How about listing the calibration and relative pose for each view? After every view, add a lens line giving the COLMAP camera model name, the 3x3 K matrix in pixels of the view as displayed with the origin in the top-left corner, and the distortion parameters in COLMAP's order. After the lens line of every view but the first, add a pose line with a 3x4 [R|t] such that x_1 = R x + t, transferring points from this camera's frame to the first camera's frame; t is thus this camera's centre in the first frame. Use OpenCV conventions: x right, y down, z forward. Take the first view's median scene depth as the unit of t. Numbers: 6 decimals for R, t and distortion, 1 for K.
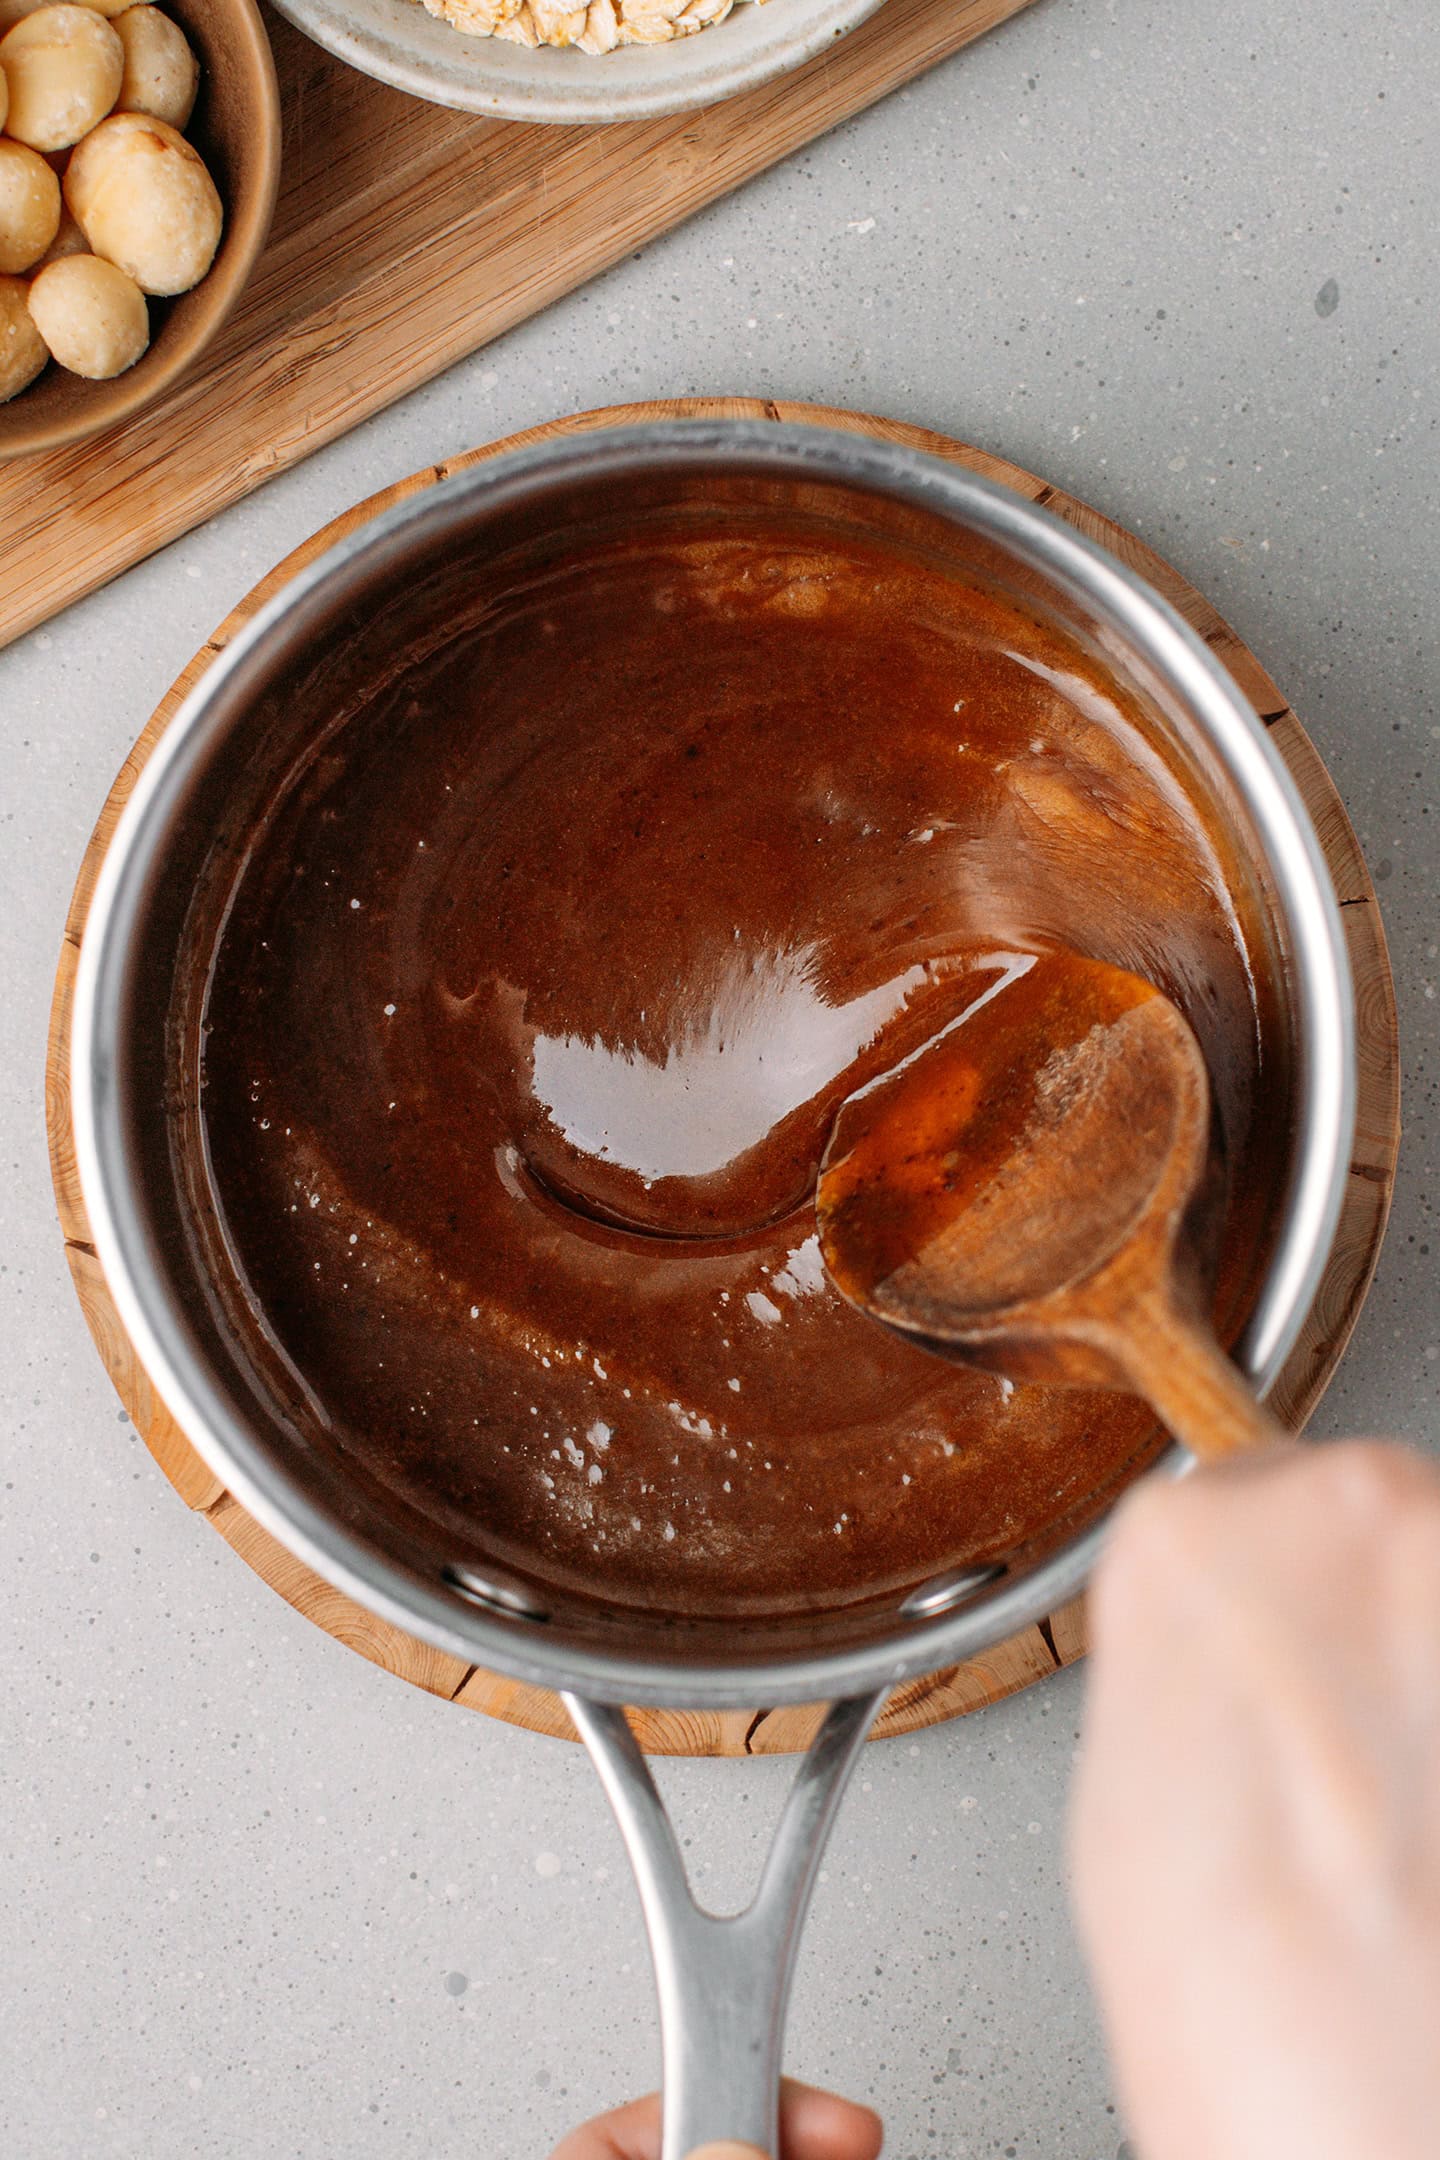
lens RADIAL K [[6494.1, 0, 820.2], [0, 6494.1, 991.3], [0, 0, 1]] dist [-0.123732, -0.342475]
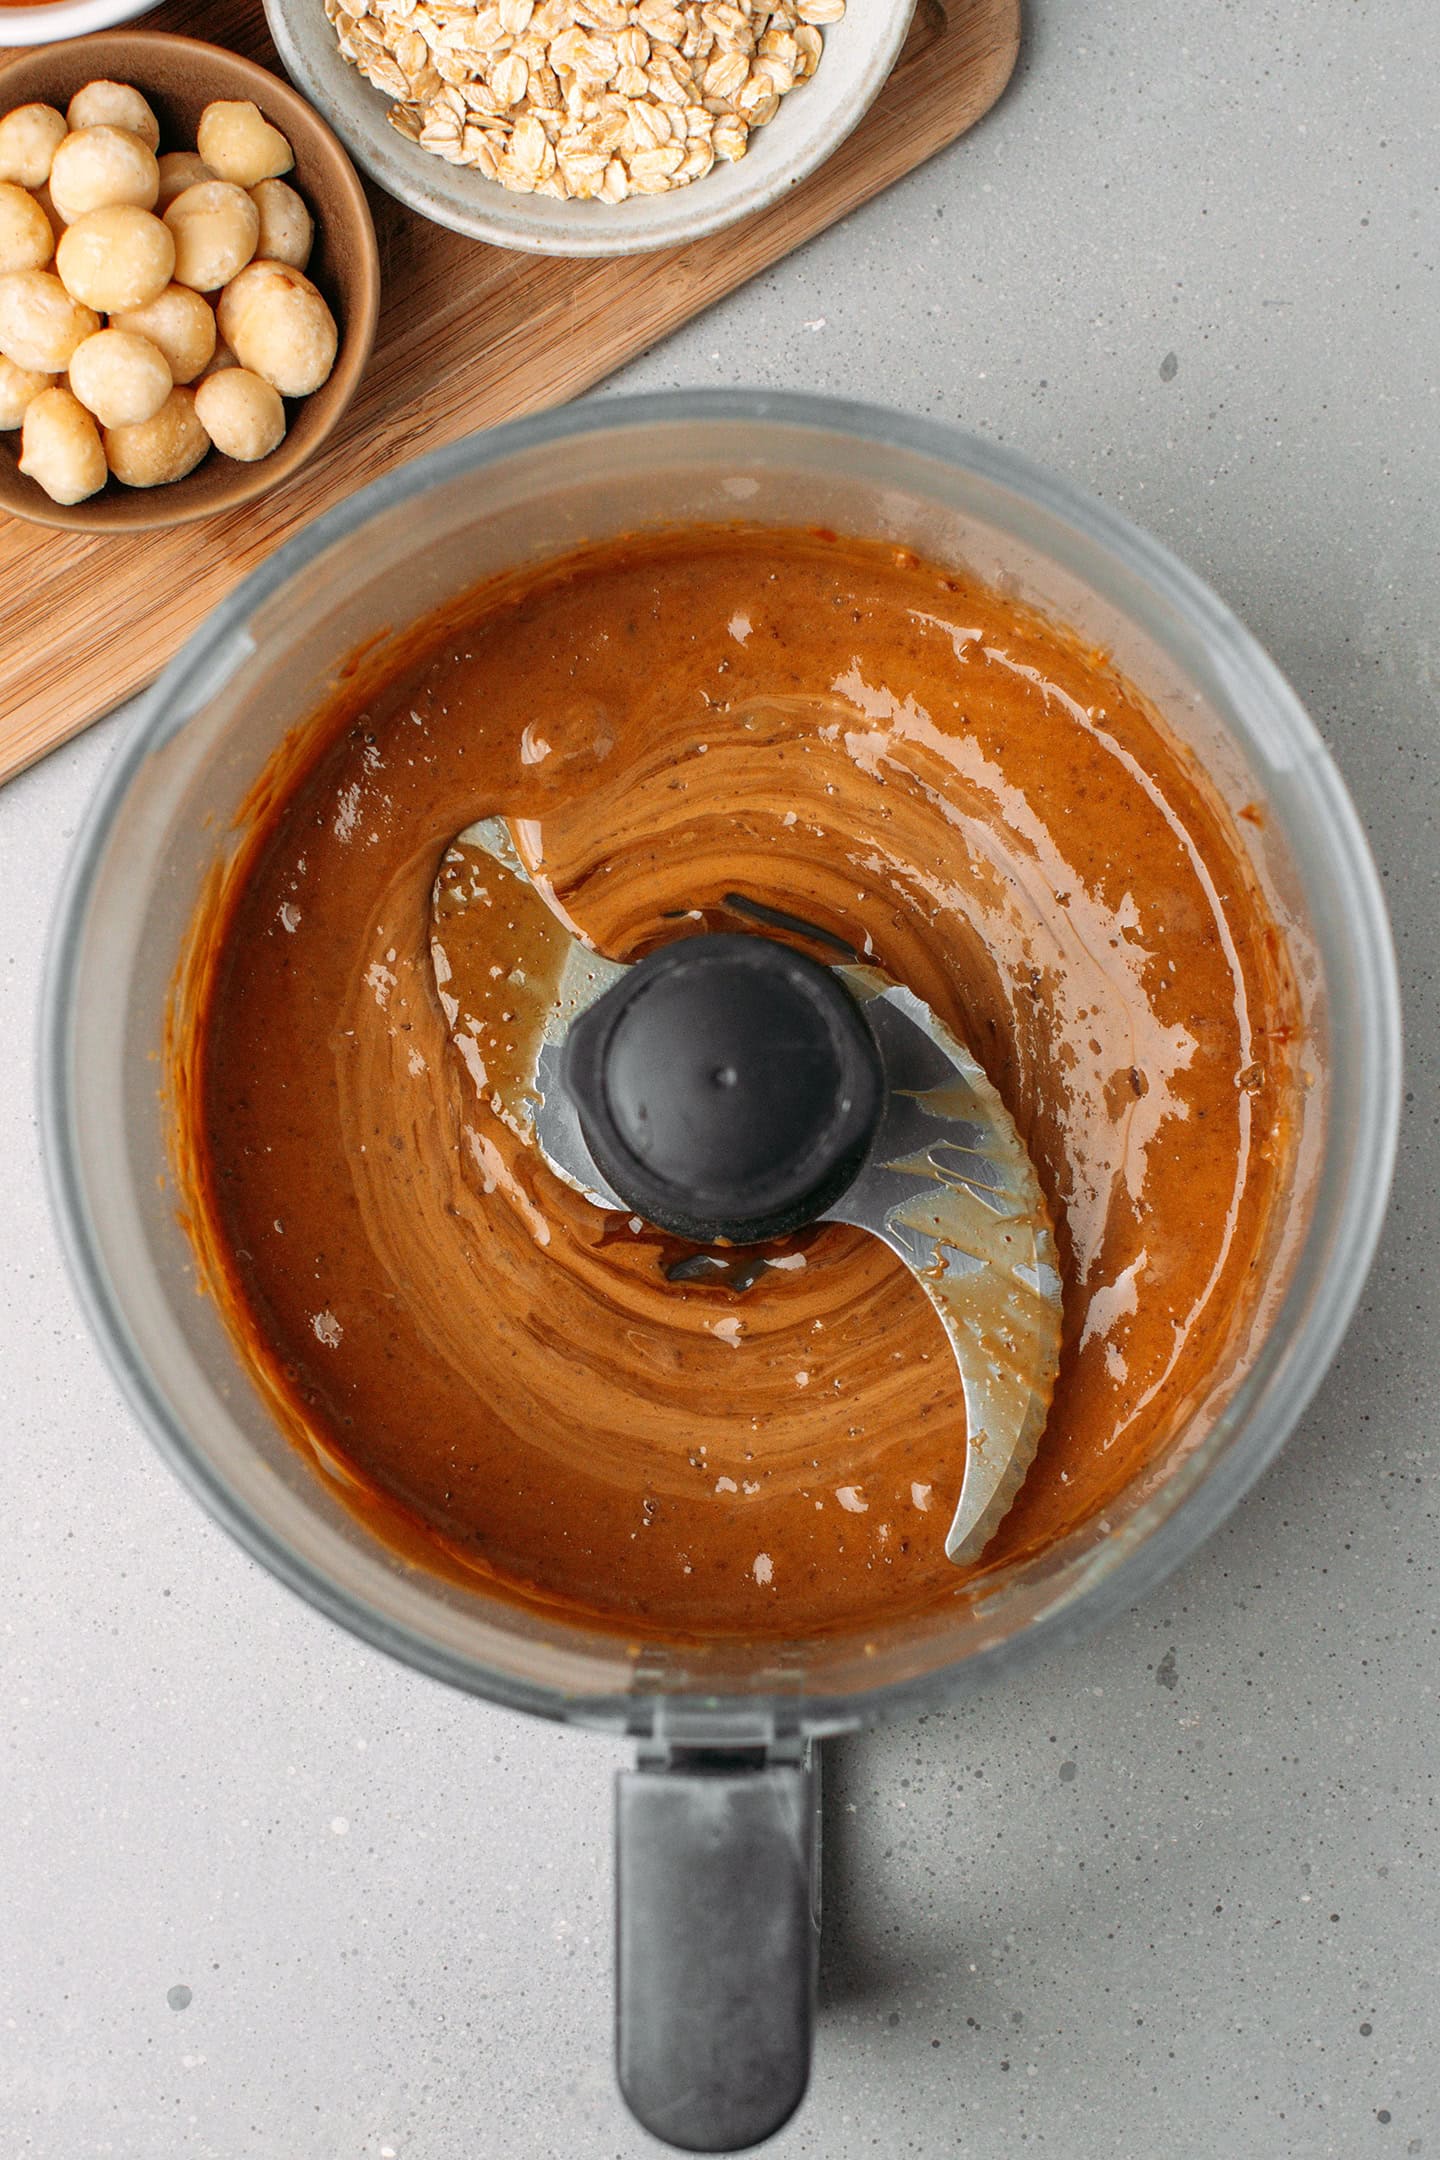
lens RADIAL K [[6737.2, 0, 721.0], [0, 6737.2, 1112.0], [0, 0, 1]] dist [-0.087648, -1.033988]
pose [[0.999379, -0.035247, -0.000202, -0.018313], [0.035247, 0.999327, 0.010162, 0.028036], [-0.000157, -0.010163, 0.999948, -0.377292]]
